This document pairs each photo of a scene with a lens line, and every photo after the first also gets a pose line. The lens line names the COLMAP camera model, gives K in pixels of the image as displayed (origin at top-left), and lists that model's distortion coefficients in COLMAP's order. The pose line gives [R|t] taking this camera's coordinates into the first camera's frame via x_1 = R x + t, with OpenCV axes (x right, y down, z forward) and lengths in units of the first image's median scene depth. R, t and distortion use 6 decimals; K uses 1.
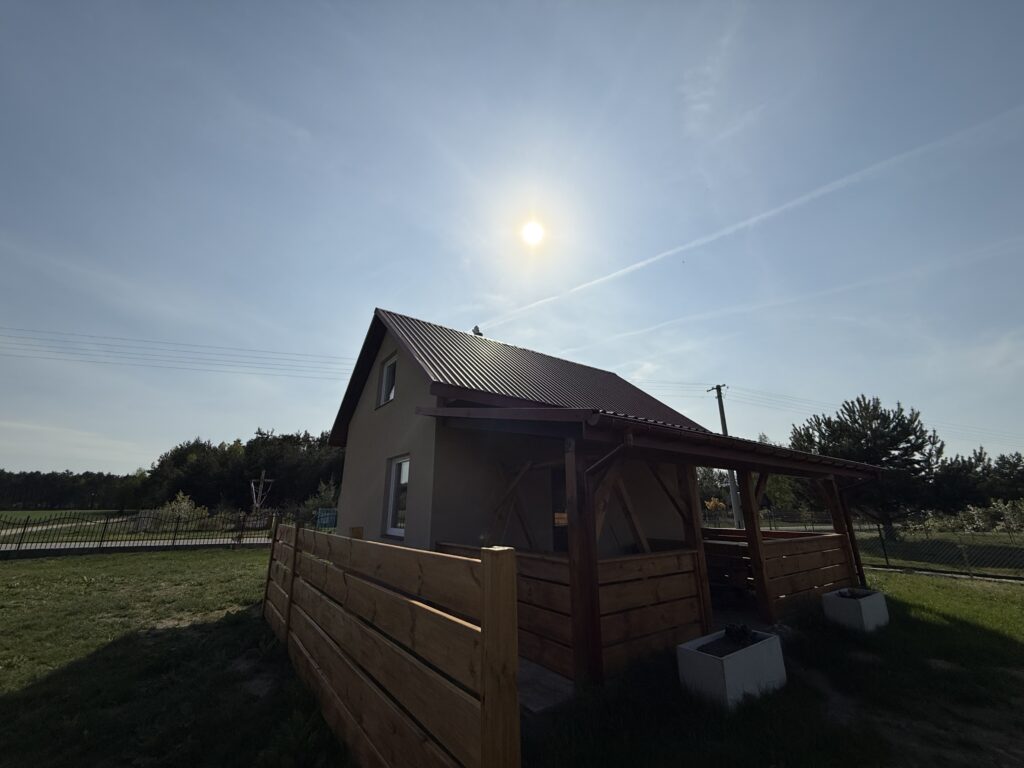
lens RADIAL K [[403.0, 0, 512.0], [0, 403.0, 384.0], [0, 0, 1]] dist [-0.003171, -0.000267]
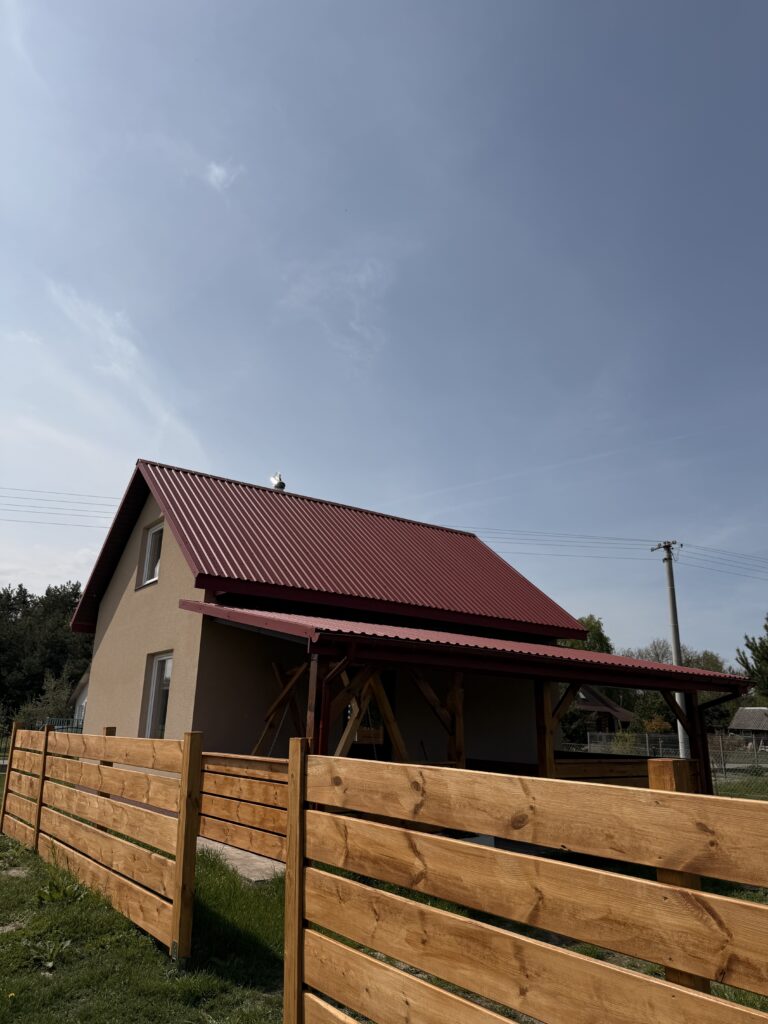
lens RADIAL K [[723.0, 0, 384.0], [0, 723.0, 512.0], [0, 0, 1]] dist [-0.007005, -0.004798]
pose [[0.999773, 0.020009, -0.007325, 0.082339], [-0.019944, 0.999762, 0.008876, -0.059763], [0.007501, -0.008728, 0.999934, -0.216463]]
